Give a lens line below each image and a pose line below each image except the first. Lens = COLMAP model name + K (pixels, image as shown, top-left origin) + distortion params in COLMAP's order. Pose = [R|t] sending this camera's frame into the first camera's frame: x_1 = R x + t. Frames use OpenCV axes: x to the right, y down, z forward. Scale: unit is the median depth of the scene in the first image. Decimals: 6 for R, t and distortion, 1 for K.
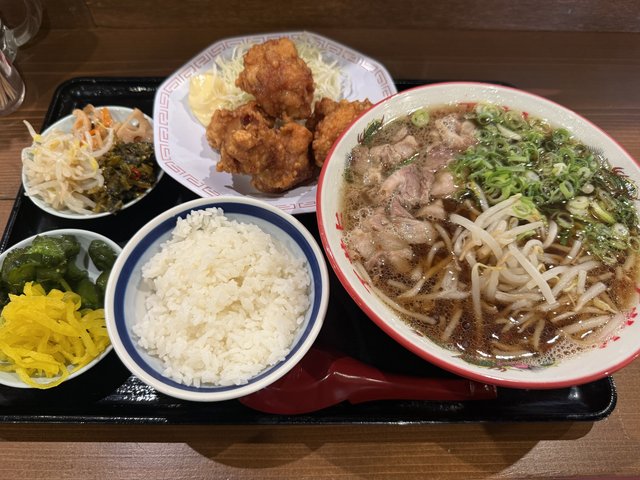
lens RADIAL K [[468.8, 0, 320.0], [0, 468.8, 240.0], [0, 0, 1]] dist [-0.009372, -0.004236]
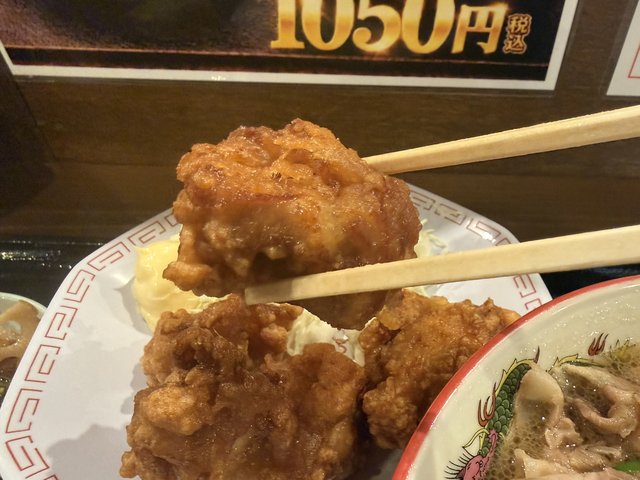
lens RADIAL K [[504.3, 0, 320.0], [0, 504.3, 240.0], [0, 0, 1]] dist [0.041583, -0.002330]
pose [[0.986300, 0.035176, -0.161168, 0.016145], [-0.083385, 0.949305, -0.303095, -0.235334], [0.142336, 0.312381, 0.939233, 0.596559]]
